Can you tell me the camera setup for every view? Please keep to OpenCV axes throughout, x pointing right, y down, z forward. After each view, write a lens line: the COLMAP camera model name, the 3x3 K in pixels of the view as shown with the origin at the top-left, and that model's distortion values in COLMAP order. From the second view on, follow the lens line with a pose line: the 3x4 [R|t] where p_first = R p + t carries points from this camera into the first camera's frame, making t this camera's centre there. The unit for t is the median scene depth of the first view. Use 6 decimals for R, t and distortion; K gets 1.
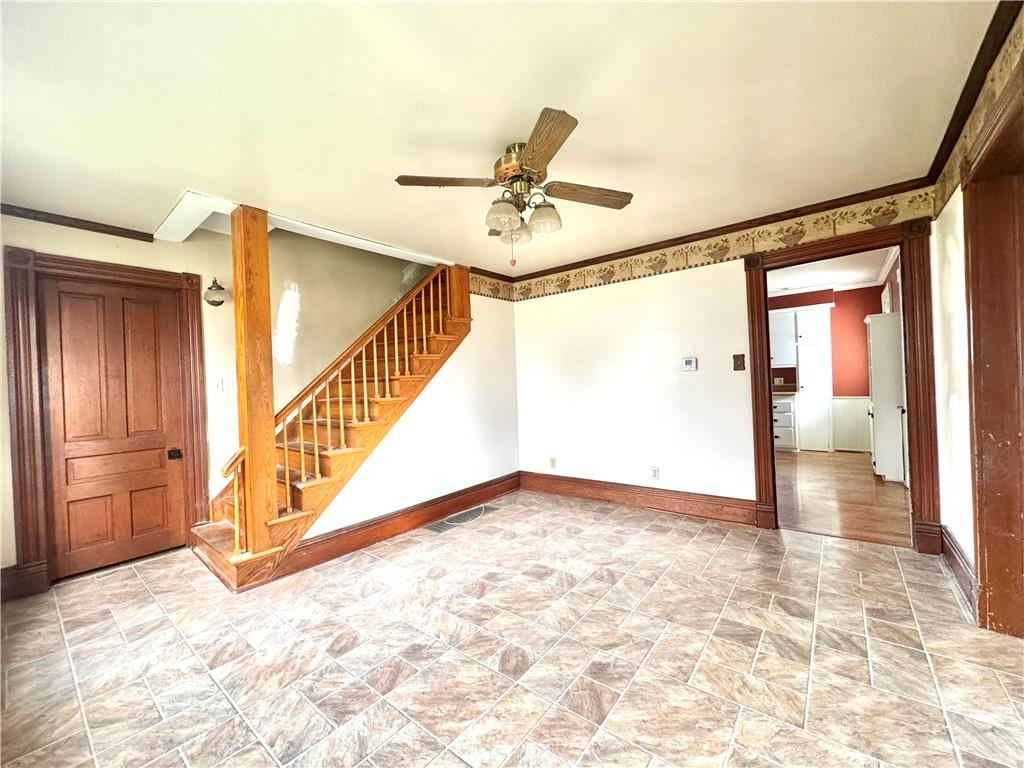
lens RADIAL K [[407.2, 0, 510.4], [0, 407.2, 382.9], [0, 0, 1]] dist [-0.002238, 0.000332]
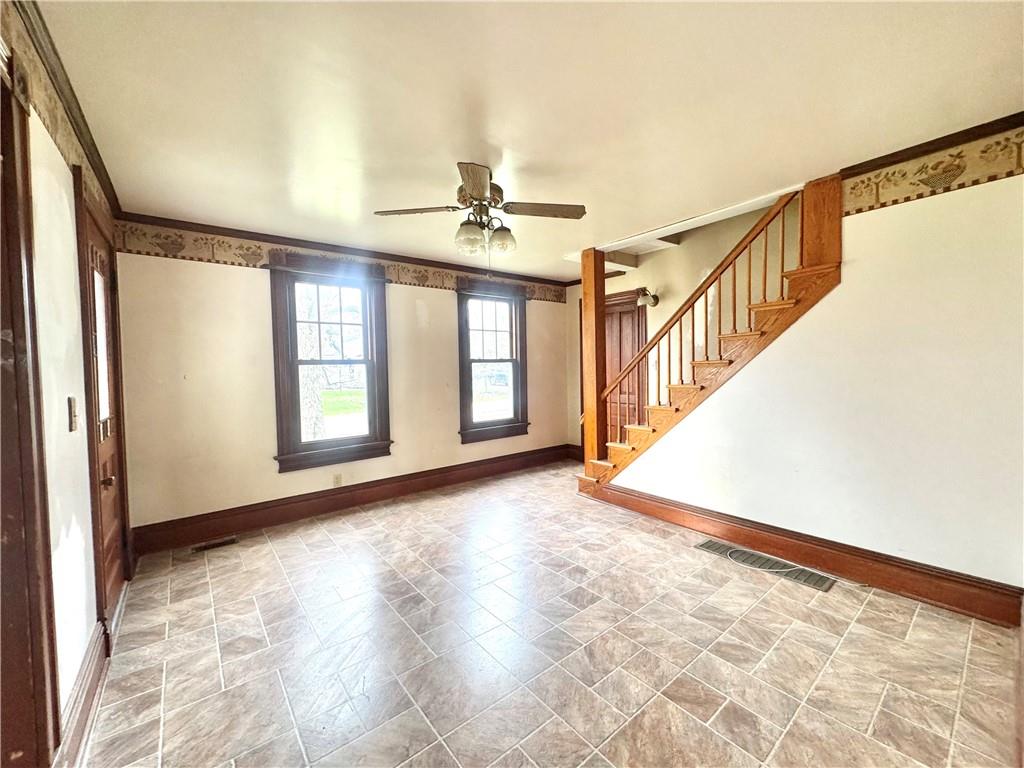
lens RADIAL K [[407.2, 0, 519.5], [0, 407.2, 386.8], [0, 0, 1]] dist [-0.002238, 0.000332]
pose [[-0.198488, 0.089533, -0.976005, 0.916233], [0.022521, 0.995973, 0.086784, -0.064669], [0.979845, -0.004755, -0.199705, 1.056242]]
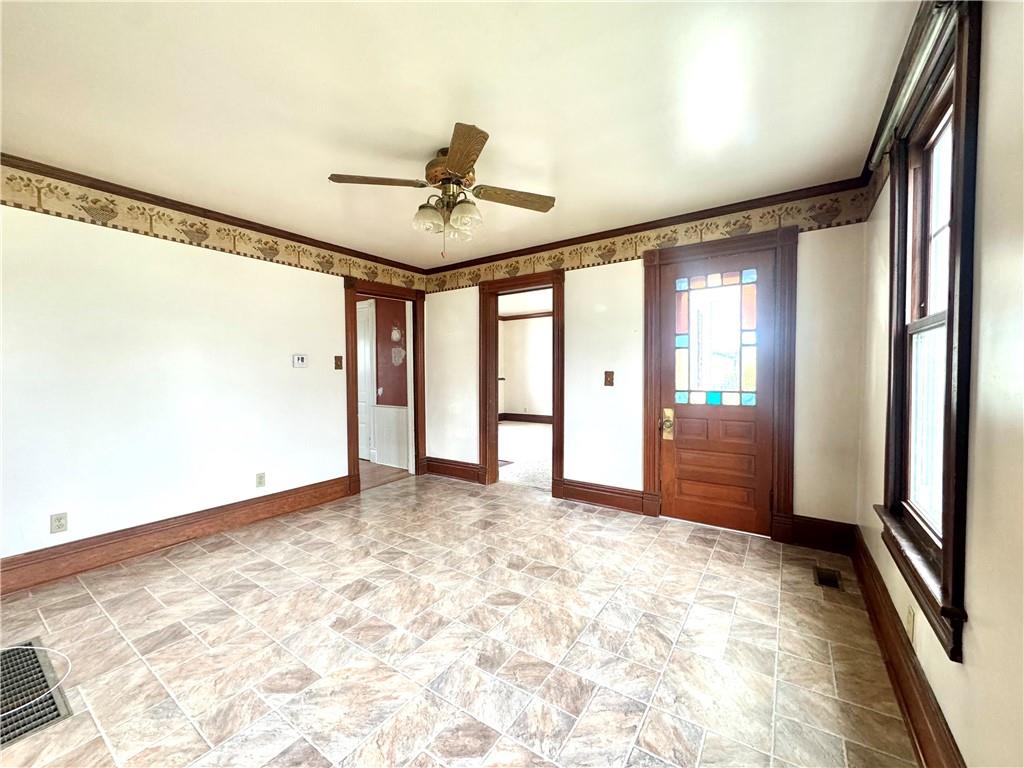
lens RADIAL K [[407.2, 0, 514.5], [0, 407.2, 384.6], [0, 0, 1]] dist [-0.002238, 0.000332]
pose [[-0.080693, 0.009232, 0.996696, -0.836466], [0.012788, 0.999884, -0.008226, 0.037378], [-0.996657, 0.012082, -0.080801, 0.733913]]
